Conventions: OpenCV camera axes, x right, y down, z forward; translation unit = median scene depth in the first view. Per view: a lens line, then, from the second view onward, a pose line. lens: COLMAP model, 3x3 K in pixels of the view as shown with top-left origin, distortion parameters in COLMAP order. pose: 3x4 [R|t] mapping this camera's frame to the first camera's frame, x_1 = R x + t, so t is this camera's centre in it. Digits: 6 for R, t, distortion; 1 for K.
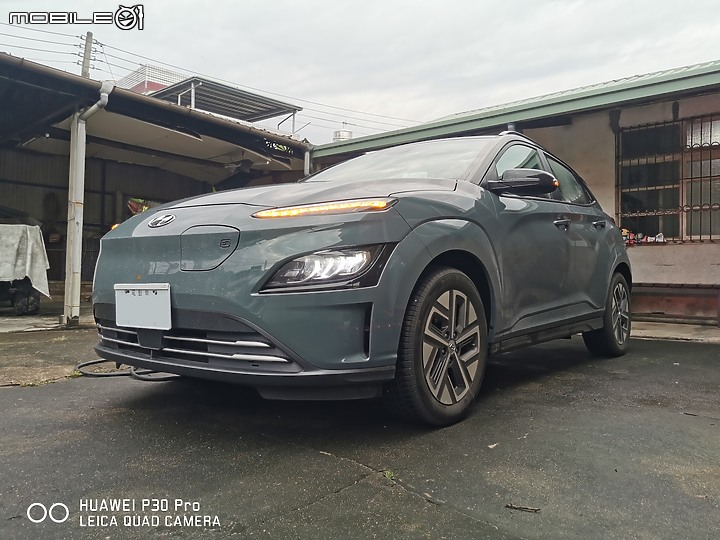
lens RADIAL K [[563.6, 0, 360.0], [0, 563.6, 270.0], [0, 0, 1]] dist [0.049917, -0.070955]
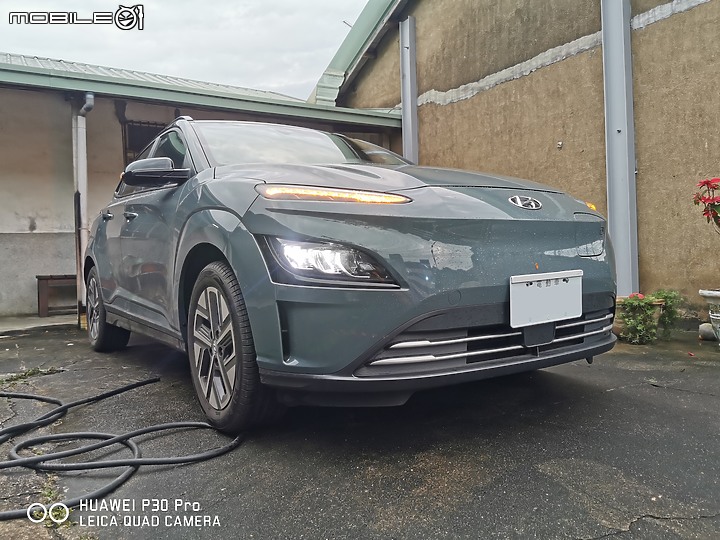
lens RADIAL K [[563.6, 0, 360.0], [0, 563.6, 270.0], [0, 0, 1]] dist [0.049917, -0.070955]
pose [[0.282245, -0.038193, 0.958582, -1.229728], [0.024397, 0.999170, 0.032626, -0.015548], [-0.959032, 0.014178, 0.282943, 0.960147]]
